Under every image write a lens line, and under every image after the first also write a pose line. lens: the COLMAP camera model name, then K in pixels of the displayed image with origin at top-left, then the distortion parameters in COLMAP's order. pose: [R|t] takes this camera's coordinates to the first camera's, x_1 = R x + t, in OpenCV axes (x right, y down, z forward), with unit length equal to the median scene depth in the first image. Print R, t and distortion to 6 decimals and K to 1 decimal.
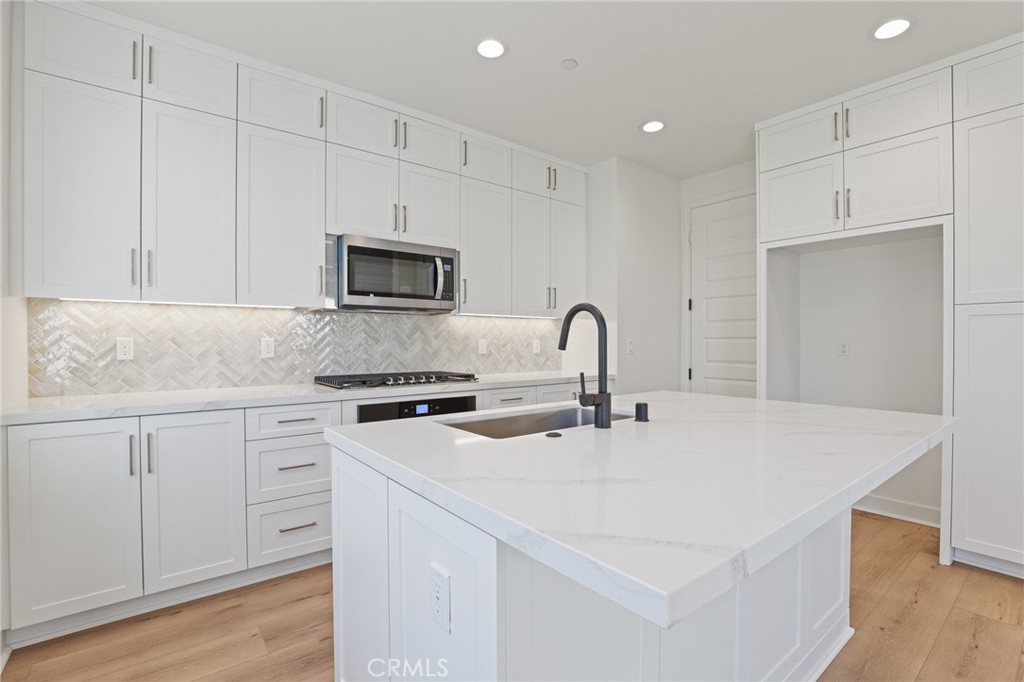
lens RADIAL K [[471.4, 0, 519.3], [0, 471.4, 344.1], [0, 0, 1]] dist [-0.035913, 0.006466]
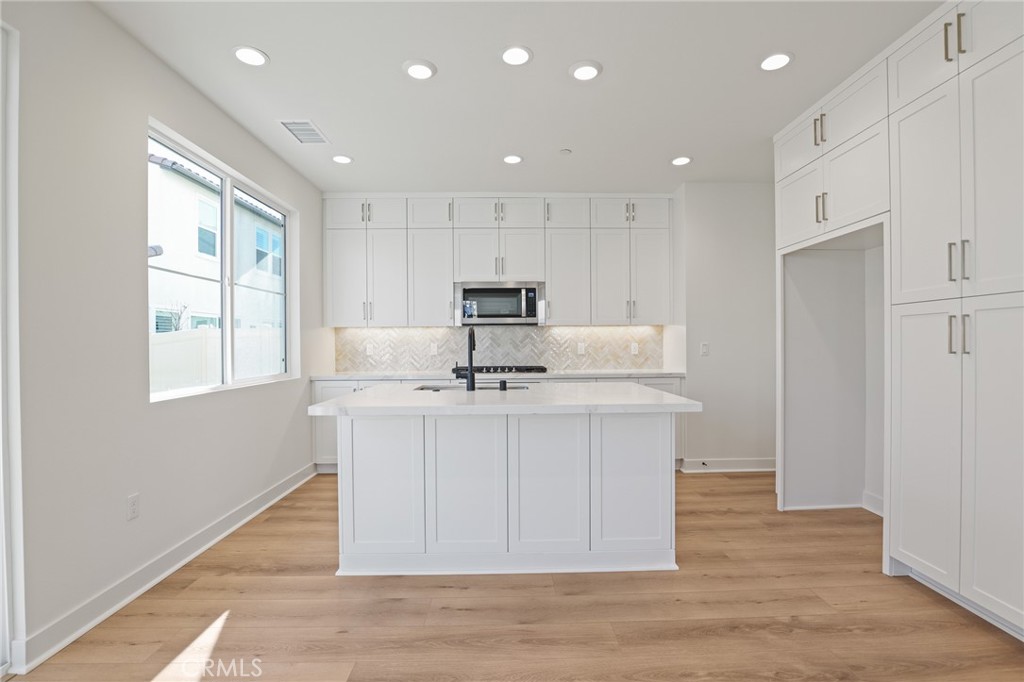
lens RADIAL K [[471.4, 0, 517.9], [0, 471.4, 347.1], [0, 0, 1]] dist [-0.035913, 0.006466]
pose [[0.794284, -0.002532, -0.607541, 0.717356], [0.002910, 0.999996, -0.000363, 0.000777], [0.607540, -0.001480, 0.794288, -0.194515]]
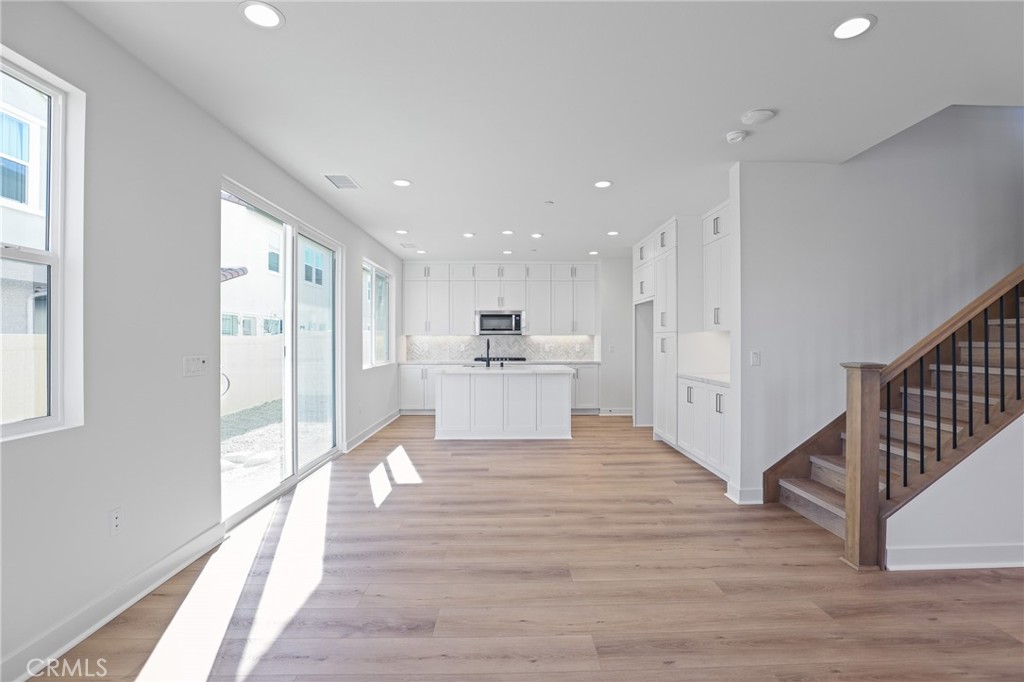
lens RADIAL K [[471.4, 0, 514.6], [0, 471.4, 334.7], [0, 0, 1]] dist [-0.035913, 0.006466]
pose [[0.790544, -0.007653, -0.612358, 1.487268], [-0.003283, 0.999855, -0.016733, -0.024676], [0.612397, 0.015239, 0.790403, -1.134062]]
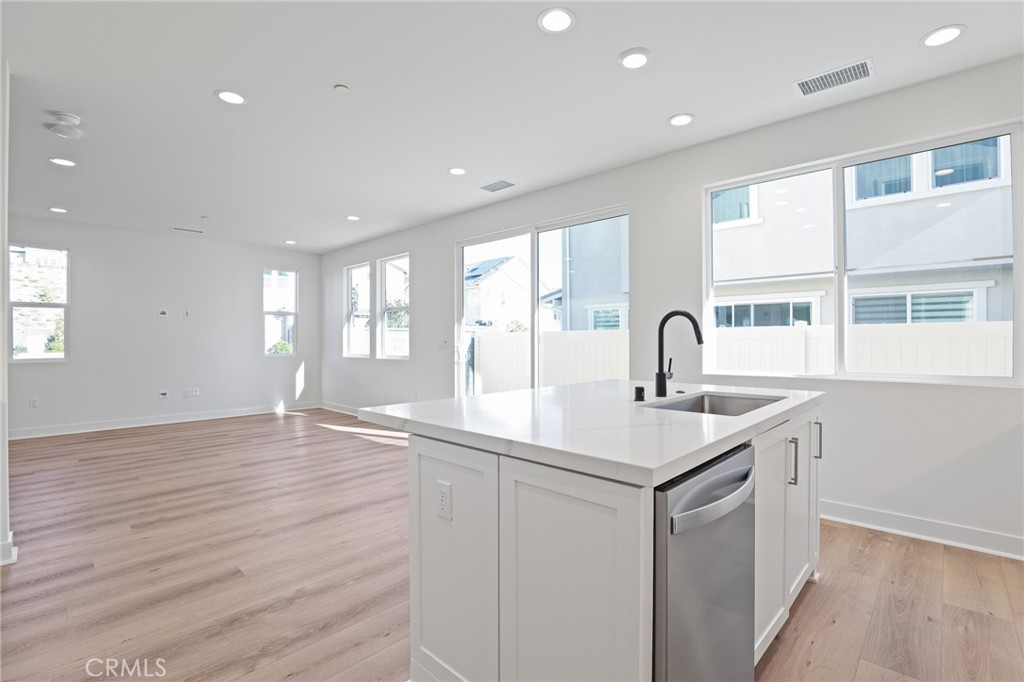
lens RADIAL K [[471.4, 0, 521.5], [0, 471.4, 335.8], [0, 0, 1]] dist [-0.035913, 0.006466]
pose [[-0.989929, 0.002258, -0.141543, 0.390404], [0.002652, 0.999993, -0.002596, -0.004203], [0.141537, -0.002945, -0.989929, 1.145393]]
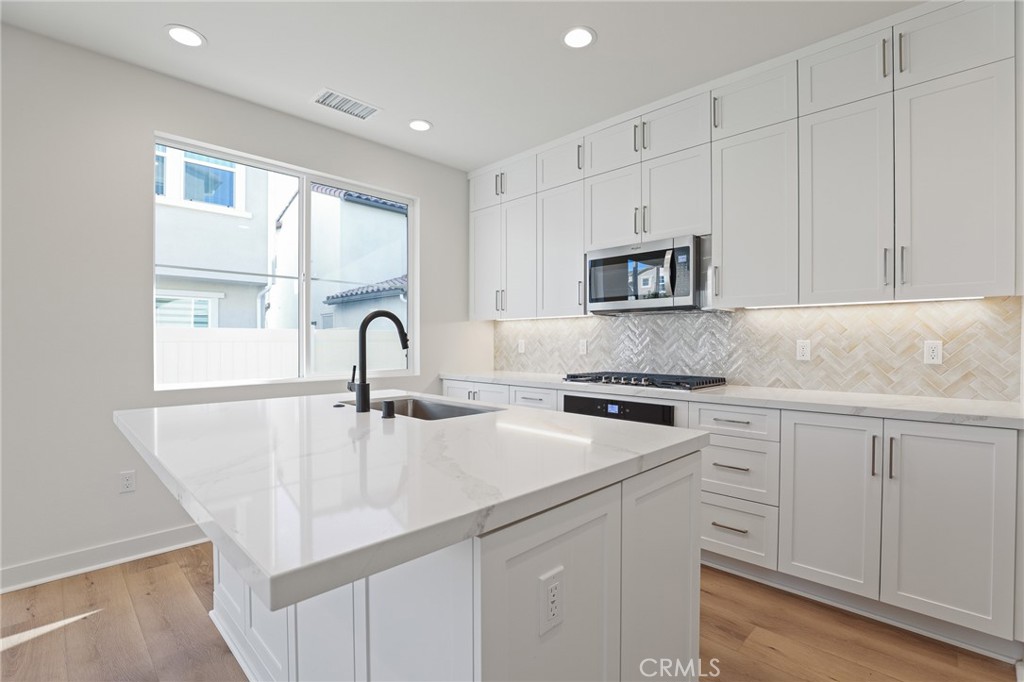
lens RADIAL K [[471.4, 0, 518.1], [0, 471.4, 345.7], [0, 0, 1]] dist [-0.035913, 0.006466]
pose [[0.128469, 0.006841, -0.991690, 0.691844], [-0.008659, 0.999946, 0.005776, -0.002126], [0.991676, 0.007845, 0.128521, 0.592839]]
